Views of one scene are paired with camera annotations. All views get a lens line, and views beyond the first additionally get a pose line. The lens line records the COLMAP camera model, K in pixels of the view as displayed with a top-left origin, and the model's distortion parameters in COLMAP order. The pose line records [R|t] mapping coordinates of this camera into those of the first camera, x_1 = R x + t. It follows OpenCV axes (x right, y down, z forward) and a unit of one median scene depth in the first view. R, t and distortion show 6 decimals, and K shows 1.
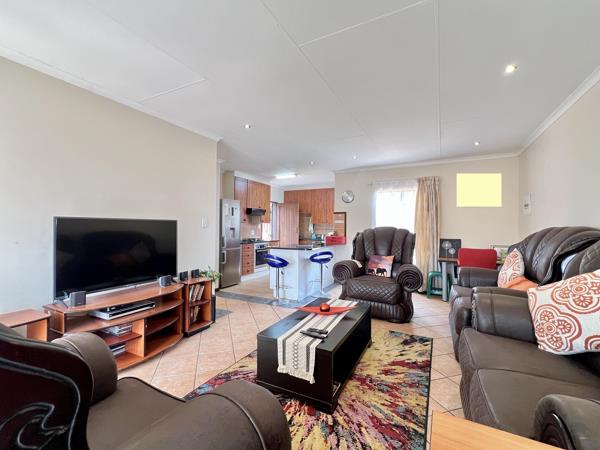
lens RADIAL K [[269.8, 0, 298.6], [0, 269.8, 224.3], [0, 0, 1]] dist [0.004965, 0.000558]
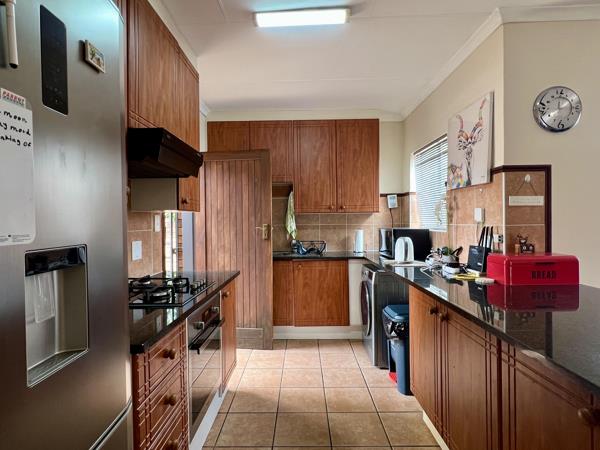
lens RADIAL K [[327.8, 0, 299.2], [0, 327.8, 224.8], [0, 0, 1]] dist [-0.000056, -0.001692]
pose [[0.892741, -0.023073, 0.449978, -0.272099], [0.013929, 0.999624, 0.023622, 0.005473], [-0.450354, -0.014821, 0.892727, 1.068082]]
